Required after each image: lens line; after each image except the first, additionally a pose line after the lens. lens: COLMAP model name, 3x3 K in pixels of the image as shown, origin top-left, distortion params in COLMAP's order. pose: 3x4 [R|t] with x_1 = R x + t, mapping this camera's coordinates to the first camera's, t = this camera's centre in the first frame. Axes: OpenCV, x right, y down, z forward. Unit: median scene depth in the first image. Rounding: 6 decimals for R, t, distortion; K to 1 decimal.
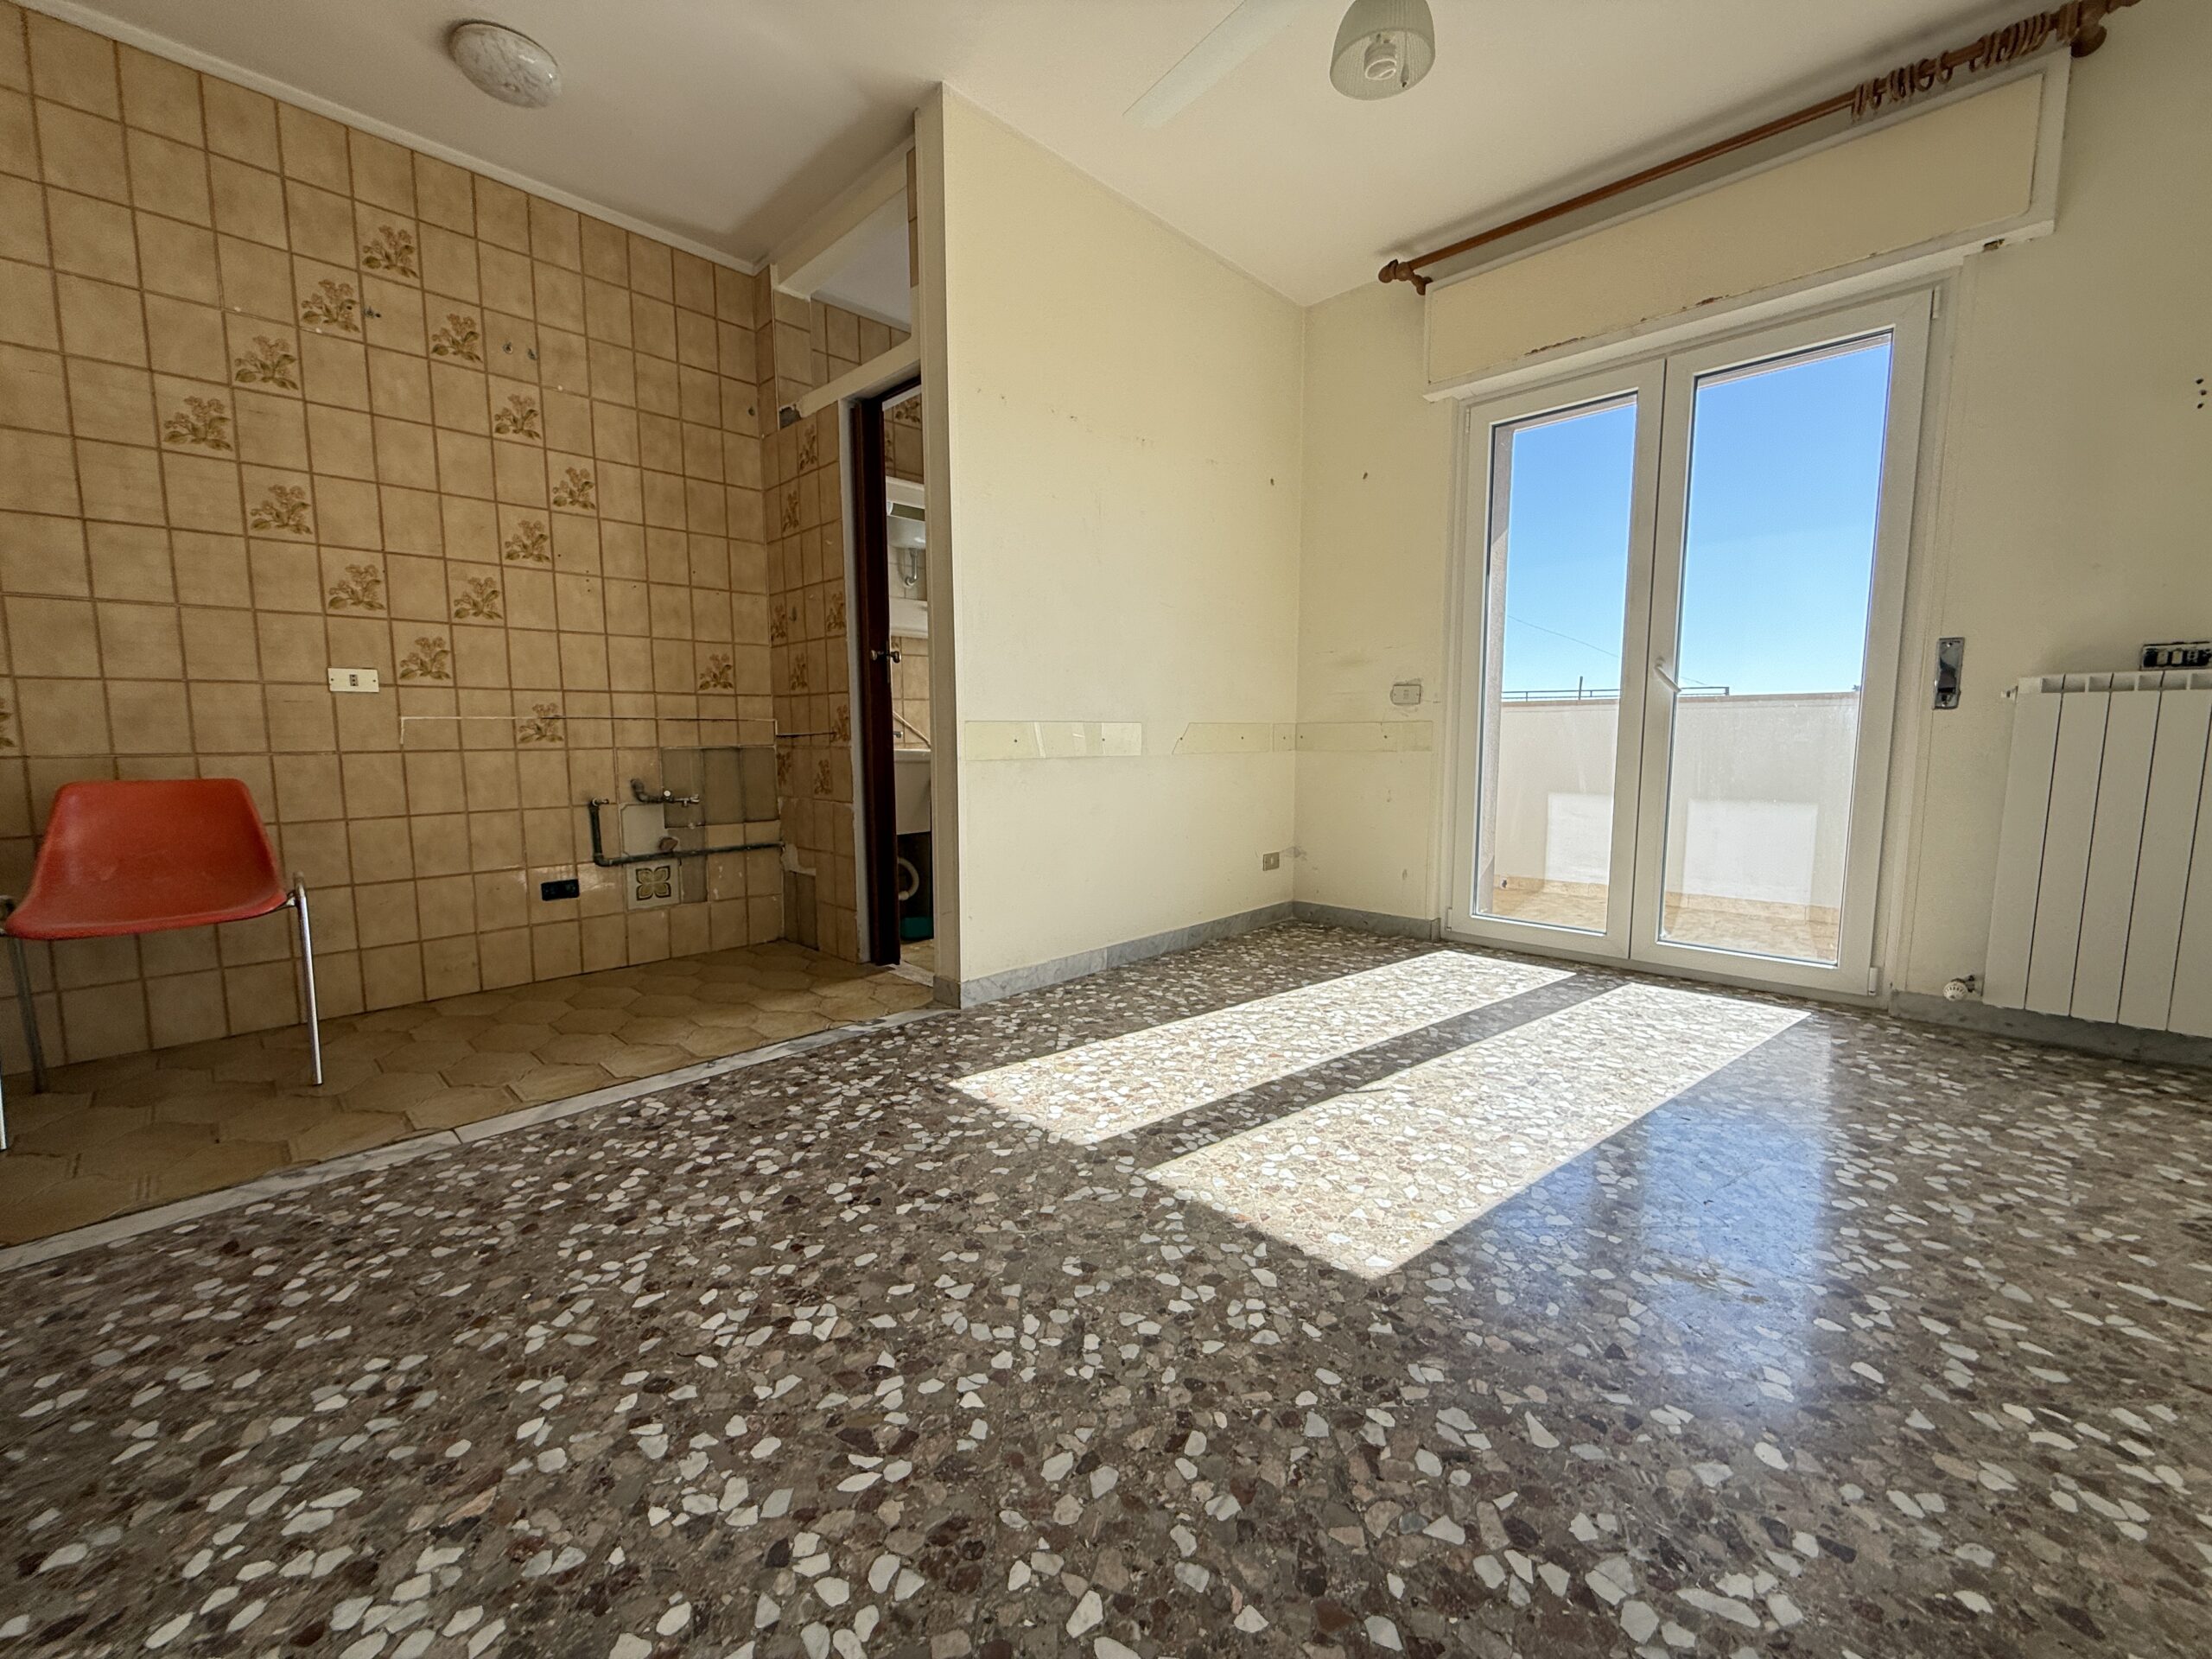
lens RADIAL K [[879.6, 0, 1100.0], [0, 879.6, 827.6], [0, 0, 1]] dist [-0.000334, 0.000412]
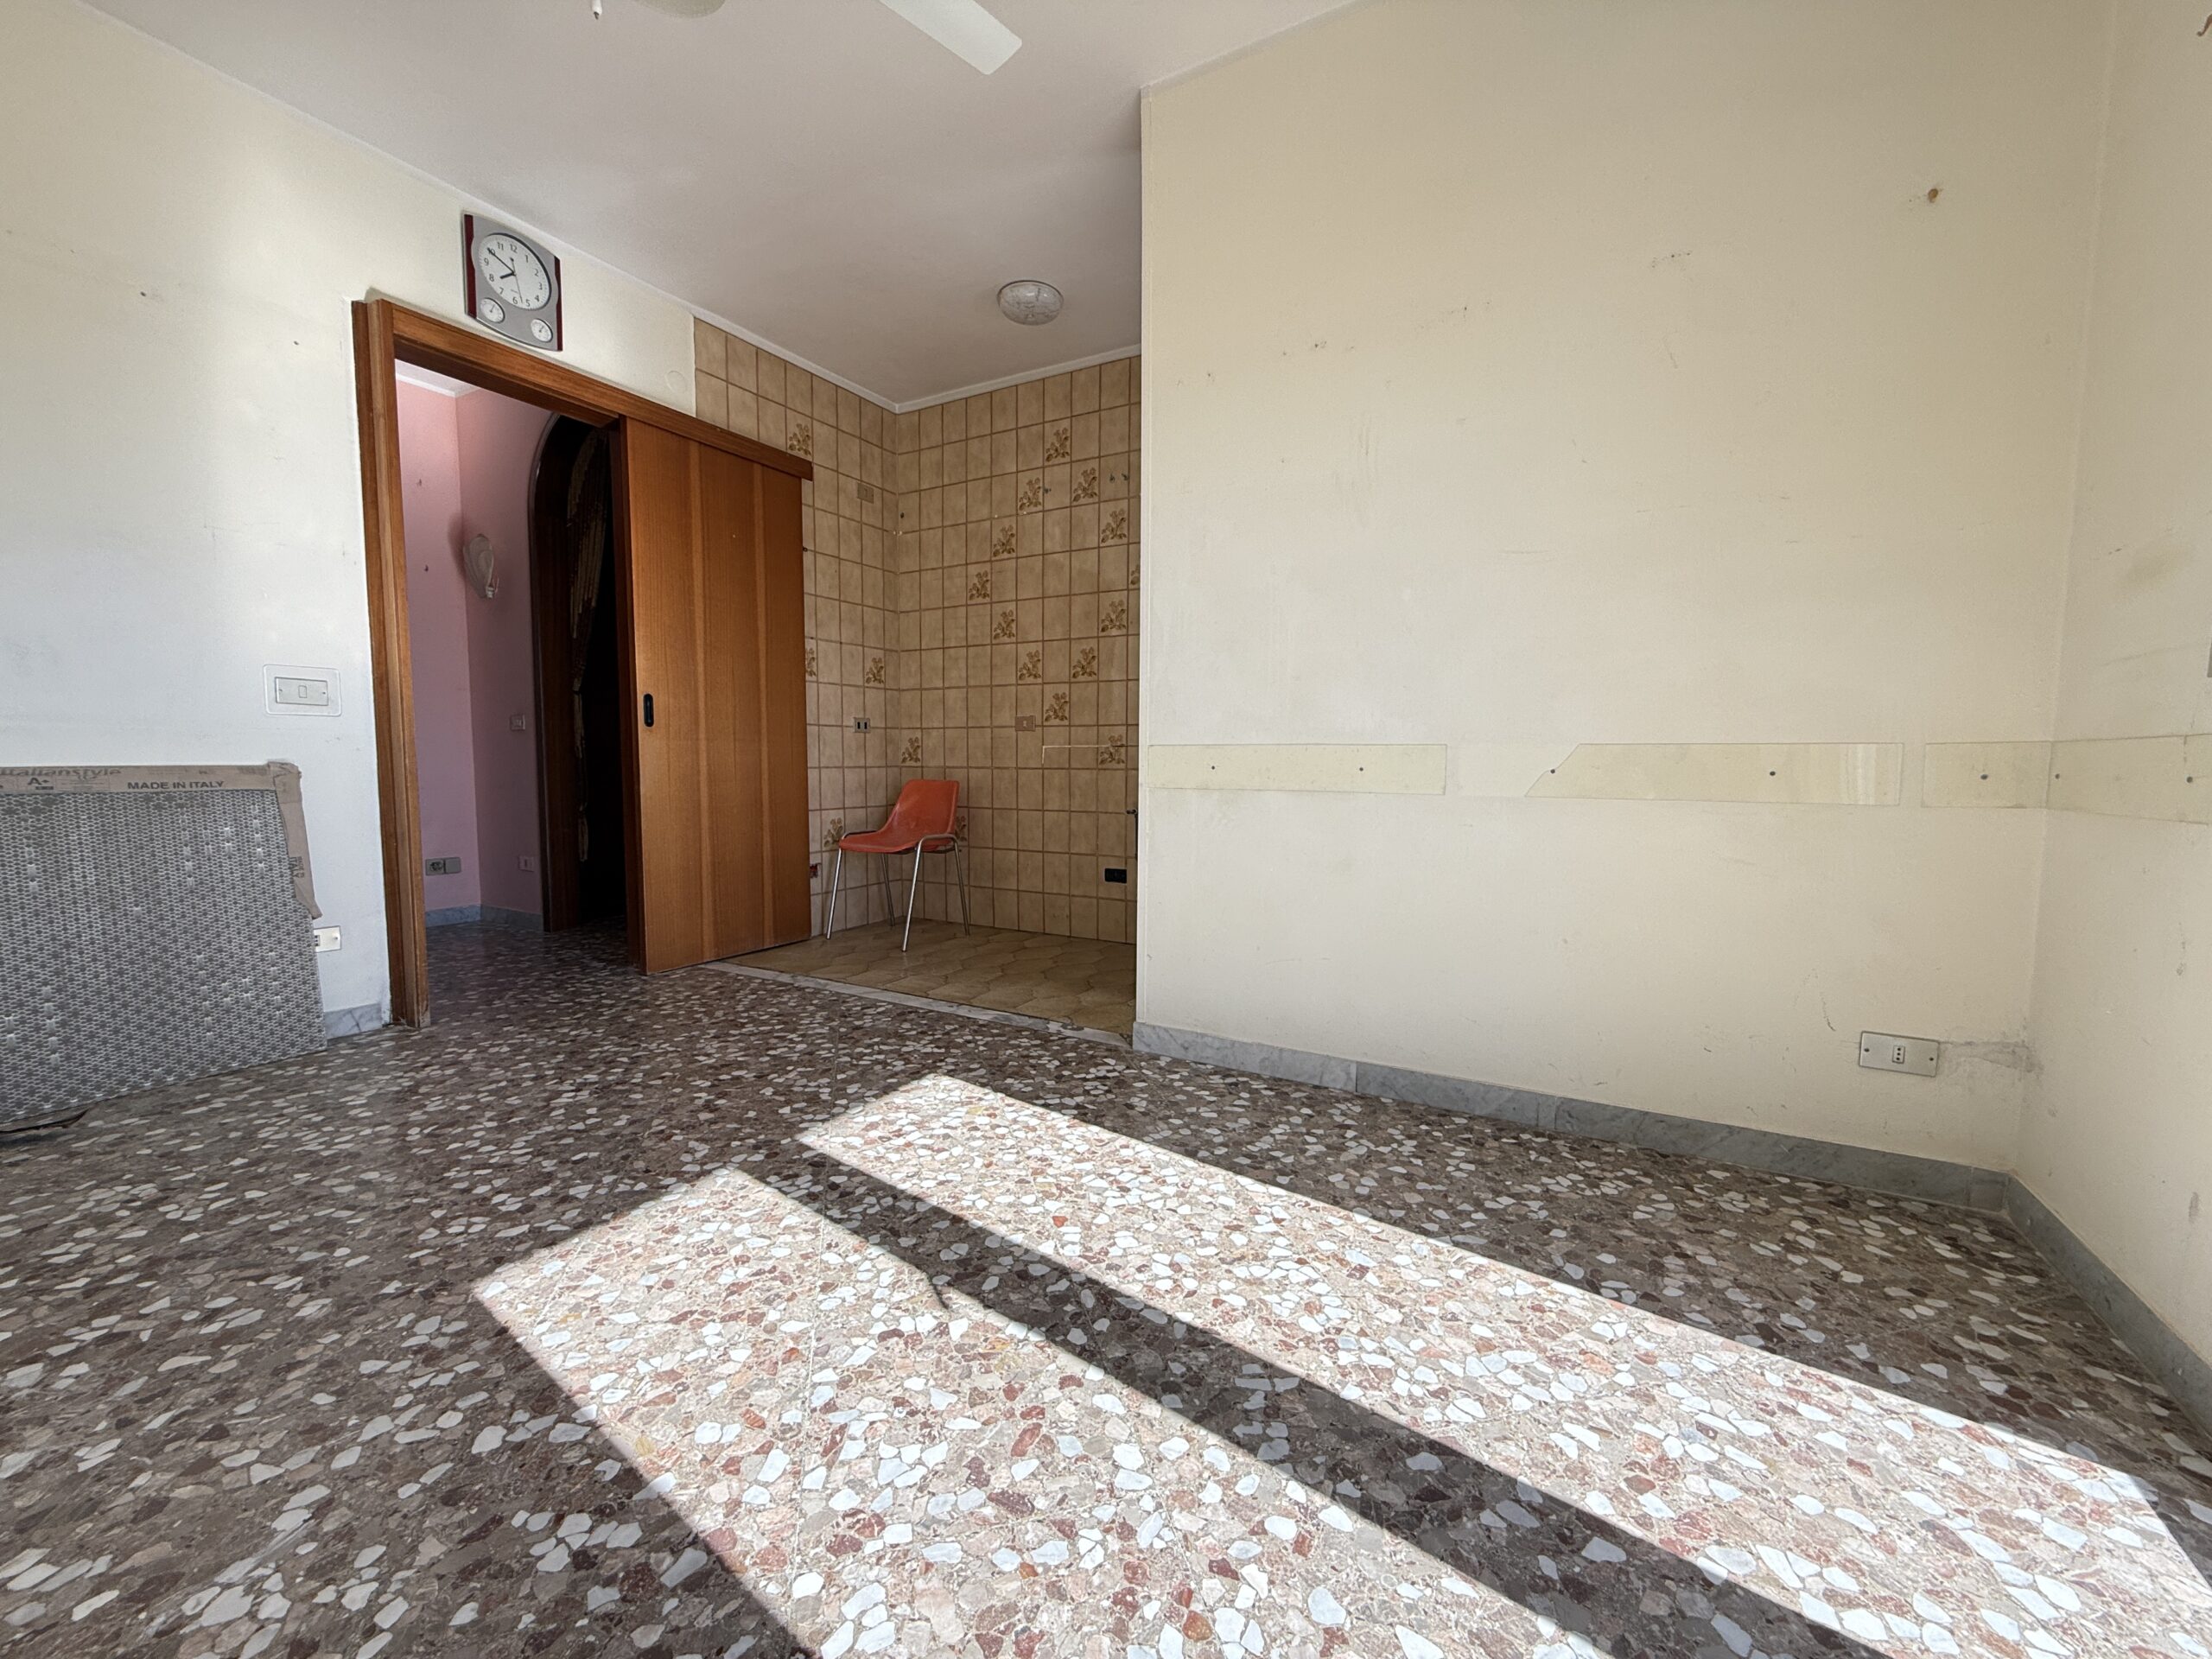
lens RADIAL K [[879.6, 0, 1100.0], [0, 879.6, 827.6], [0, 0, 1]] dist [-0.000334, 0.000412]
pose [[0.259520, 0.080743, -0.962356, 0.967046], [-0.111037, 0.992385, 0.053319, -0.102411], [0.959333, 0.093020, 0.266509, 0.924912]]
